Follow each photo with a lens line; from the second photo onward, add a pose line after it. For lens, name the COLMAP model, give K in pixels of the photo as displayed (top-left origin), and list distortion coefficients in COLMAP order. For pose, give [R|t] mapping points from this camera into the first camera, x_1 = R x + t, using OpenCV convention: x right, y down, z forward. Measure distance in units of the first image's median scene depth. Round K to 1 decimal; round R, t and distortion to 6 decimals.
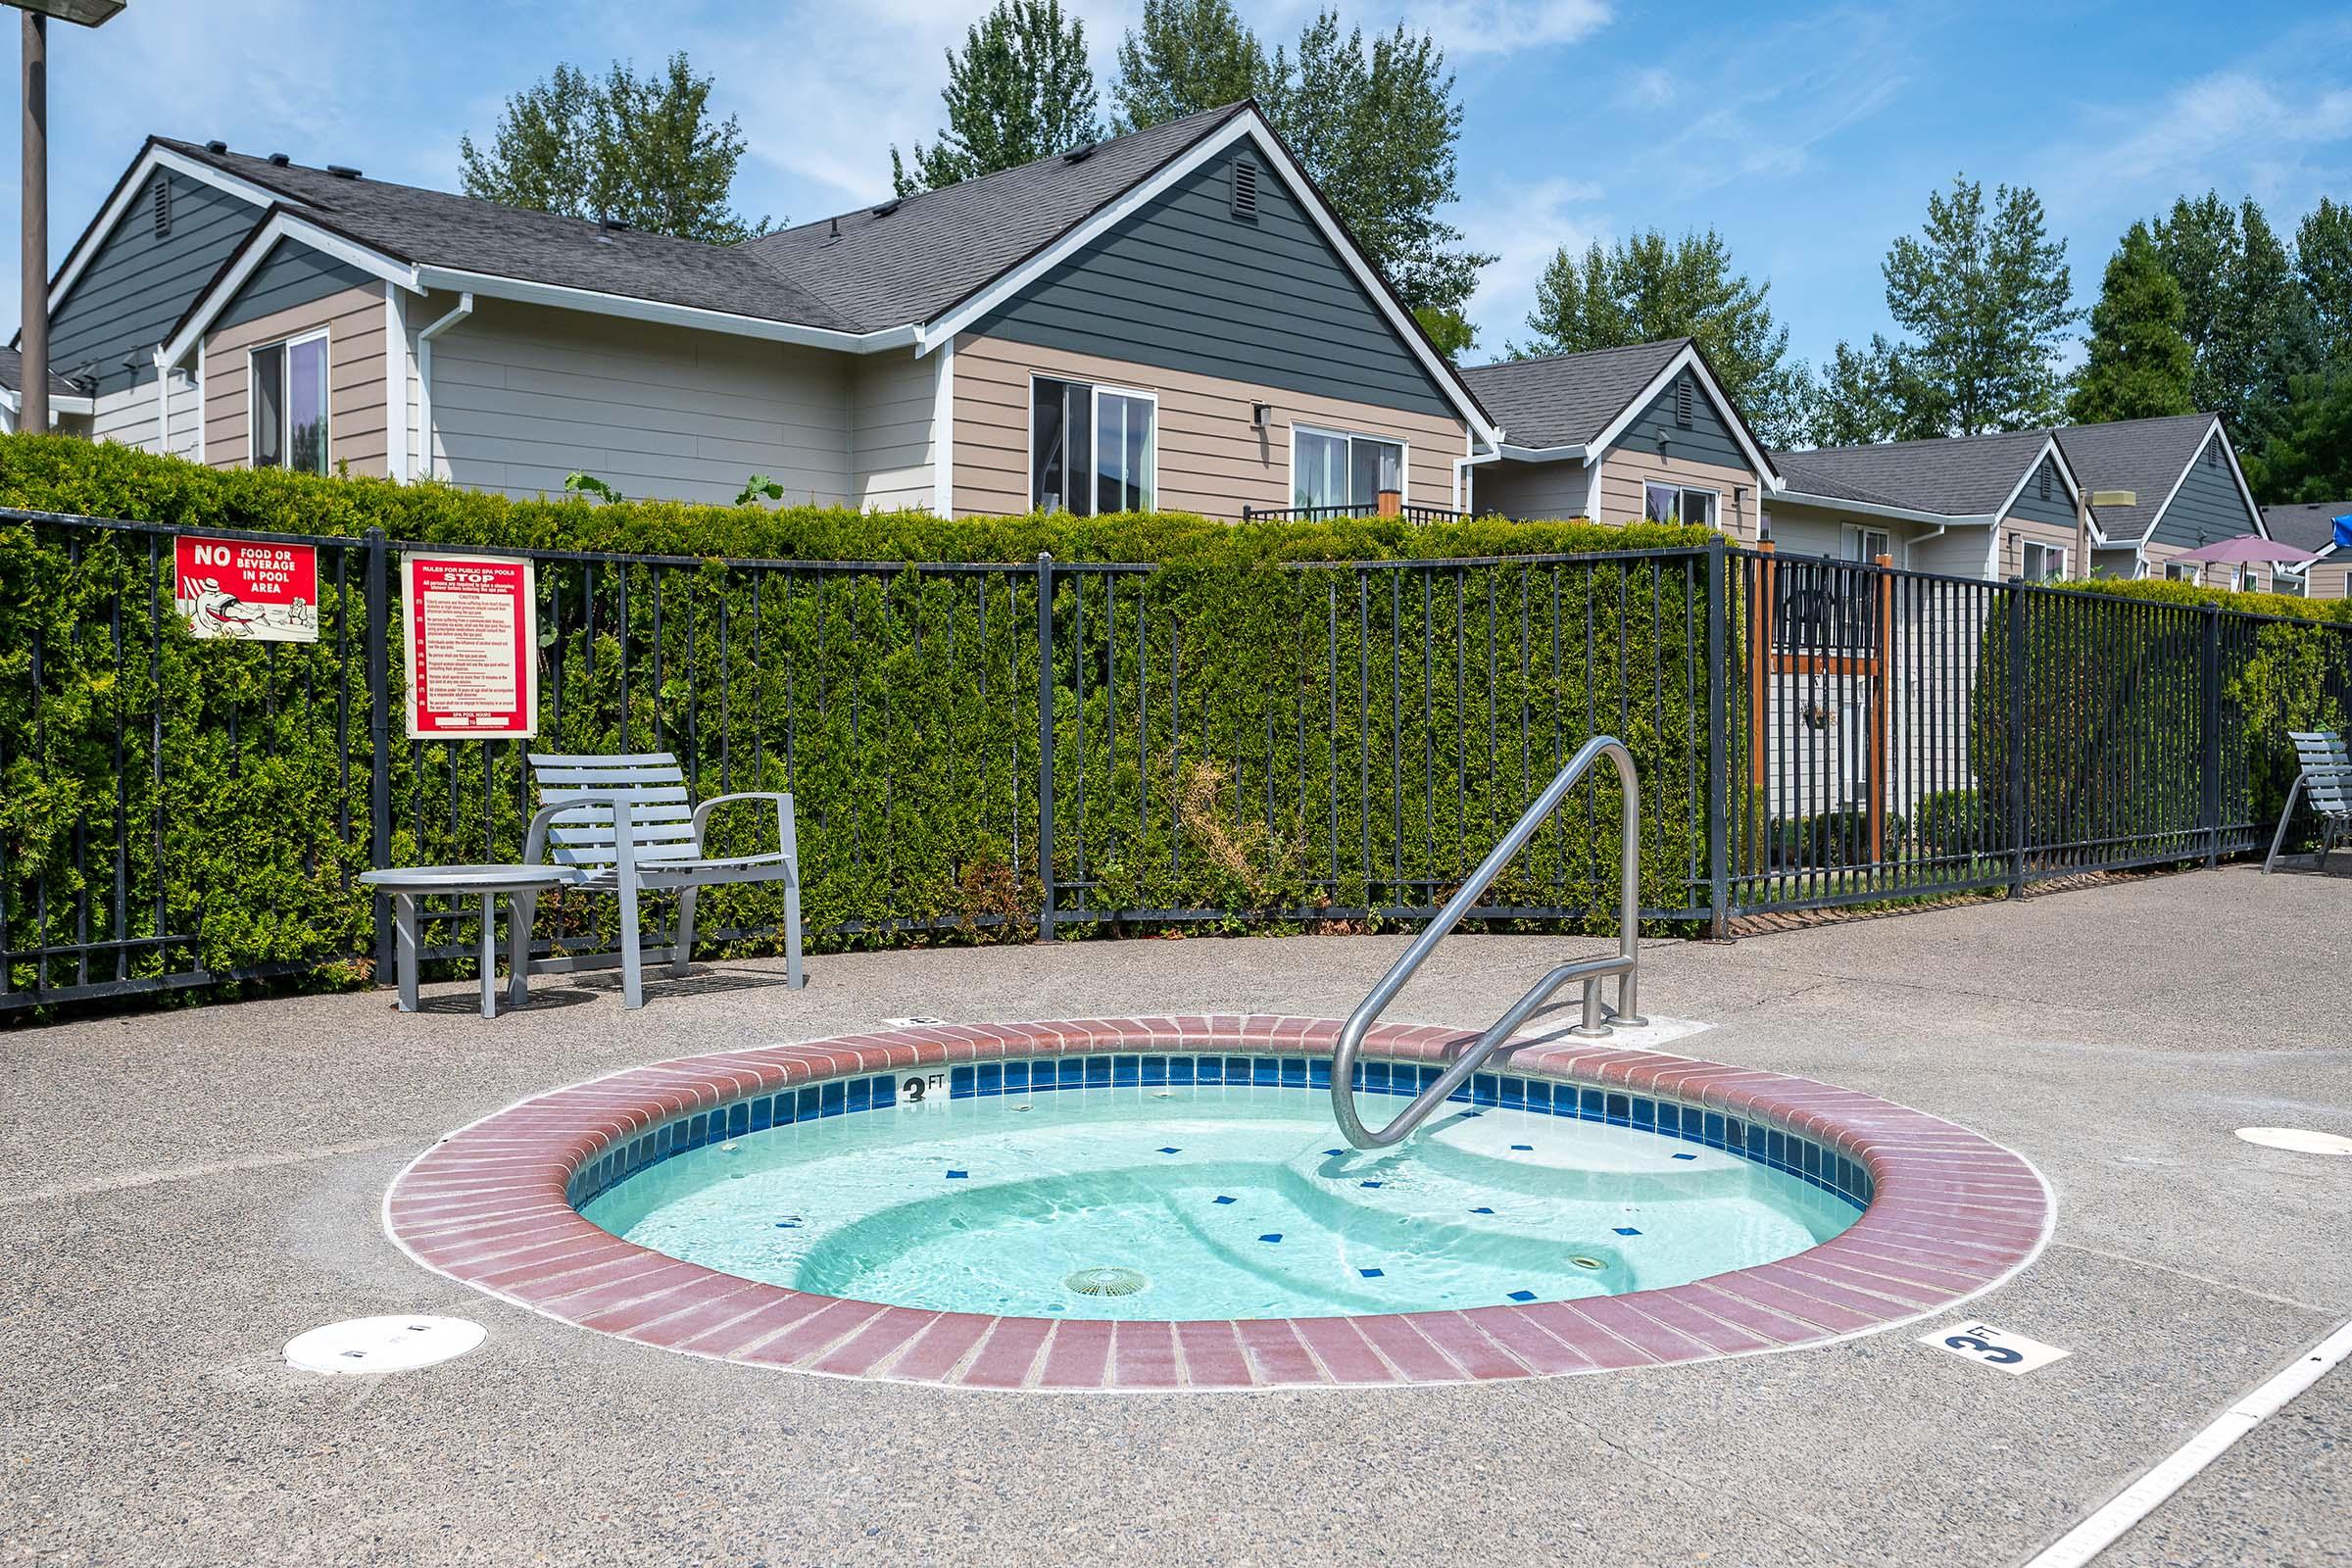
lens RADIAL K [[2070.7, 0, 1244.9], [0, 2070.7, 791.1], [0, 0, 1]] dist [0.058350, -0.202633]
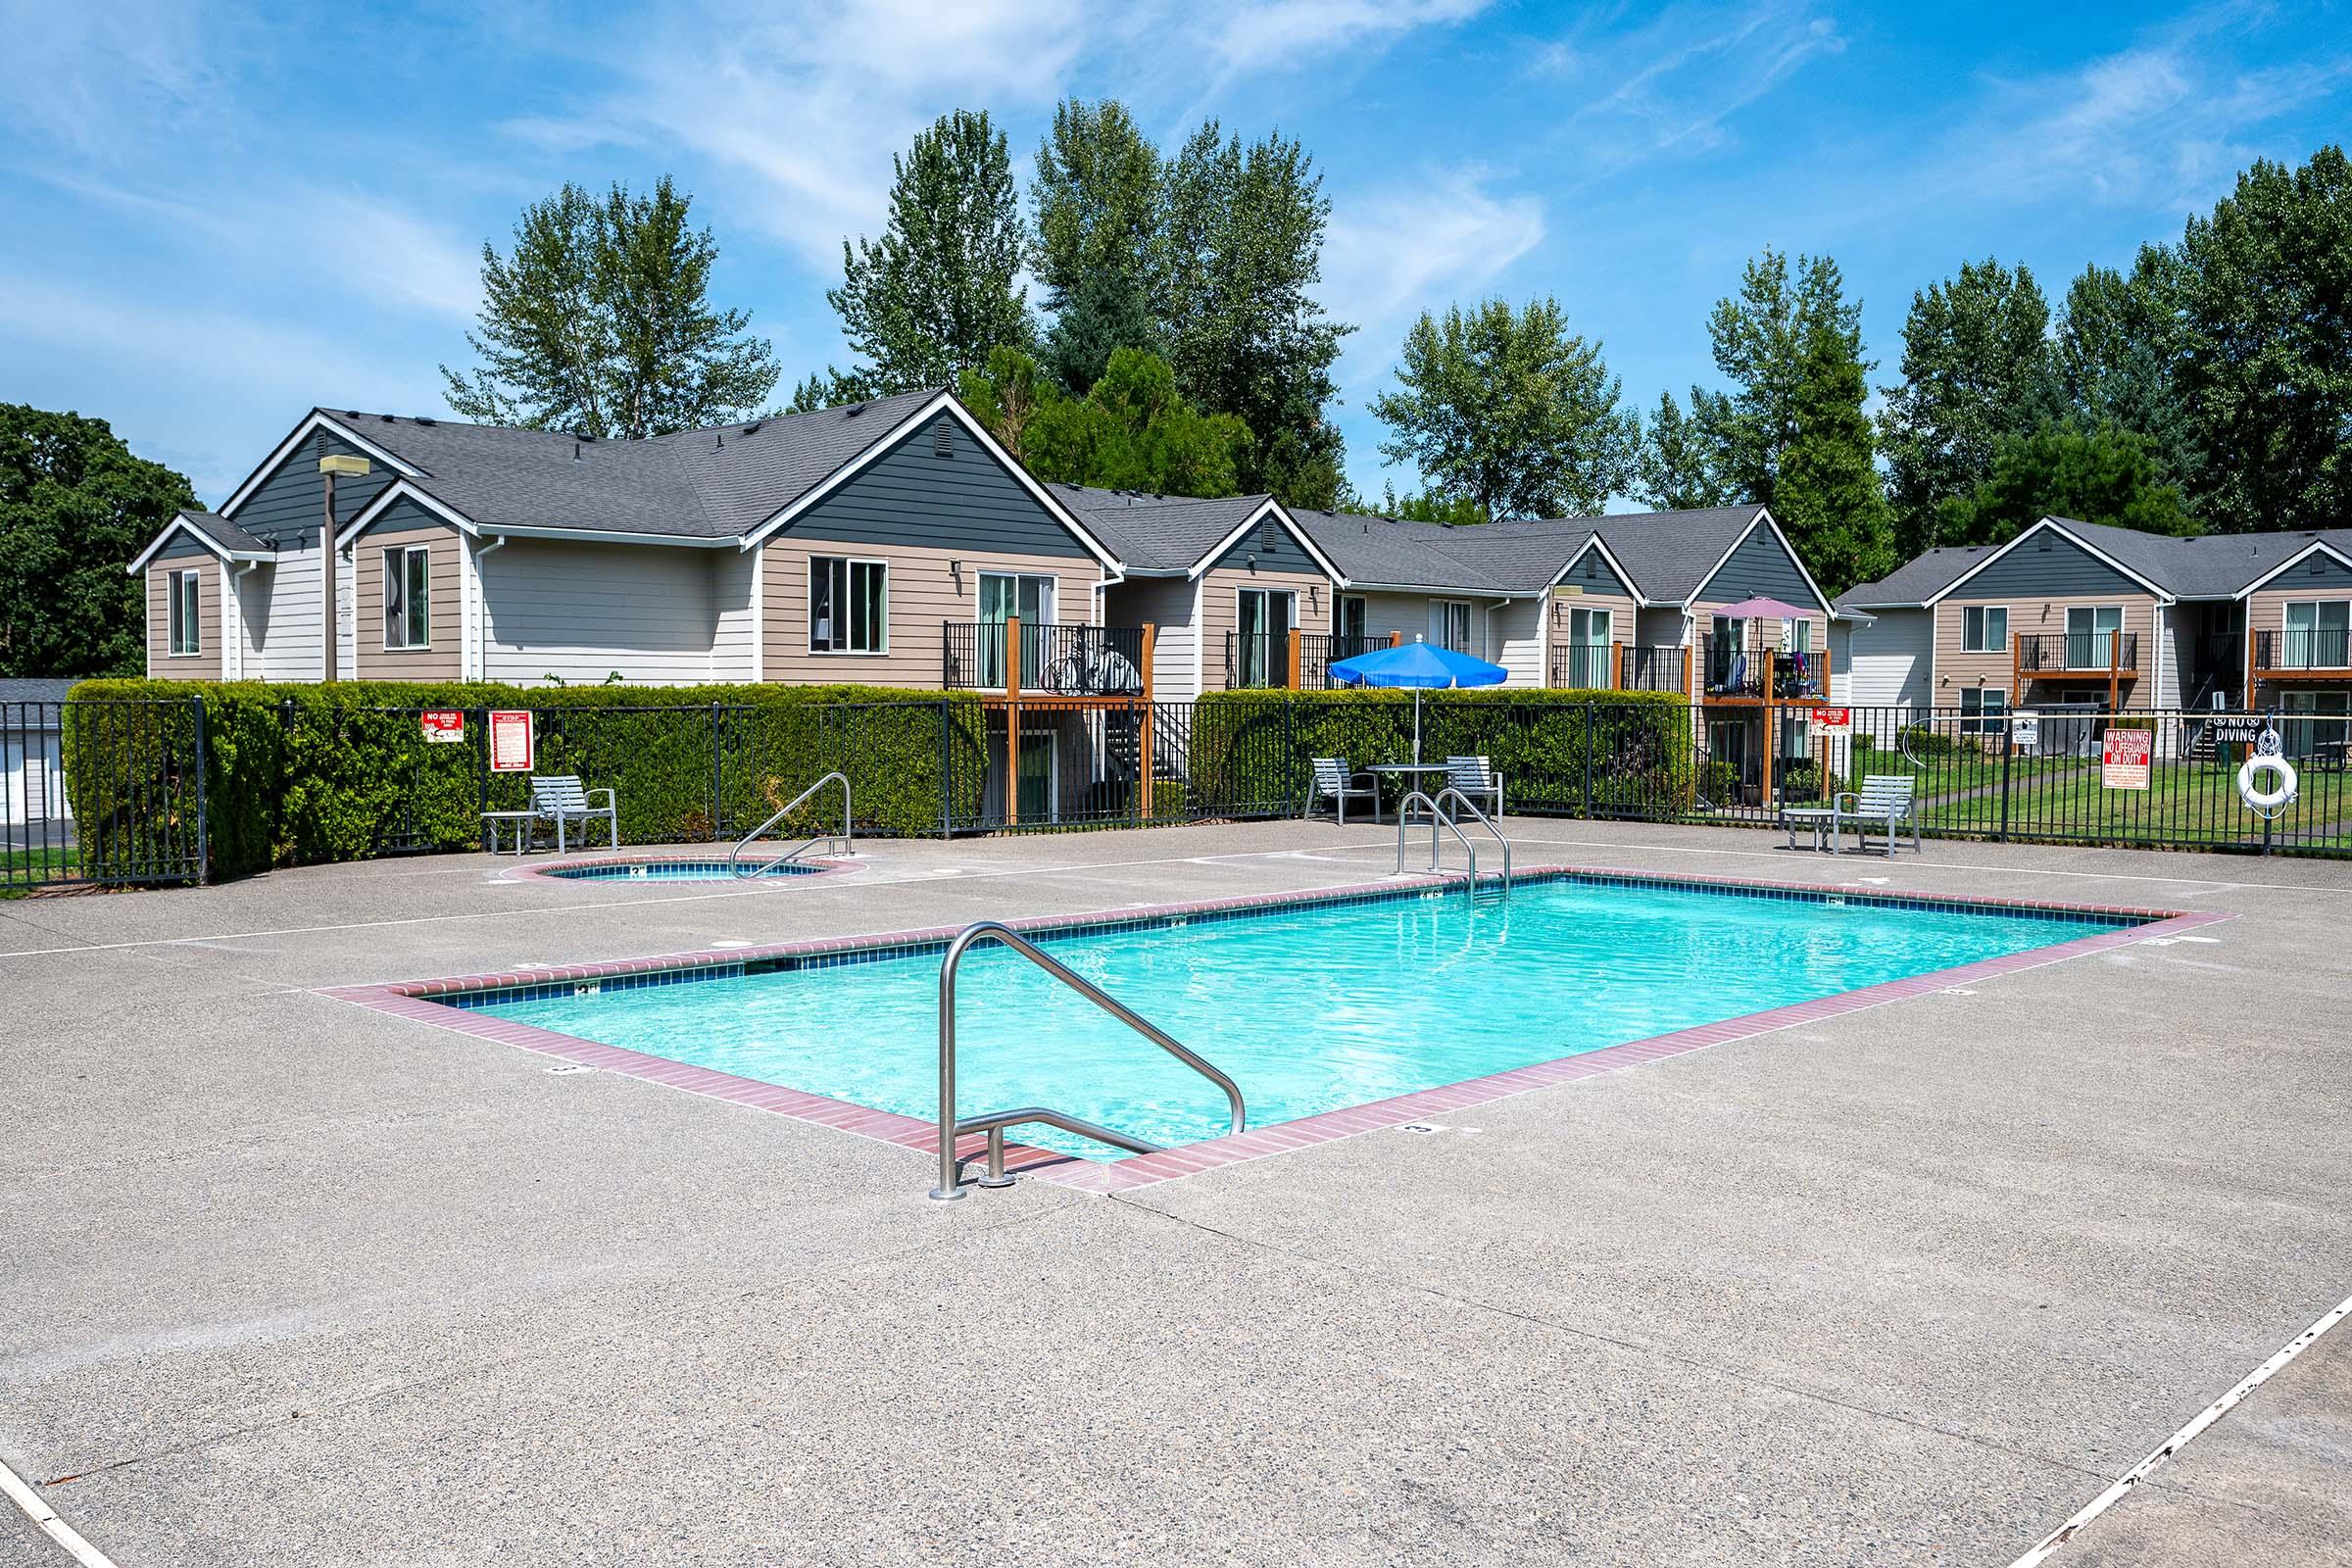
lens RADIAL K [[1985.5, 0, 1176.0], [0, 1985.5, 784.0], [0, 0, 1]] dist [0.001493, 0.000525]
pose [[0.999691, -0.002295, -0.024749, 0.225365], [0.002359, 0.999994, 0.002575, -0.003970], [0.024743, -0.002632, 0.999690, -0.631599]]
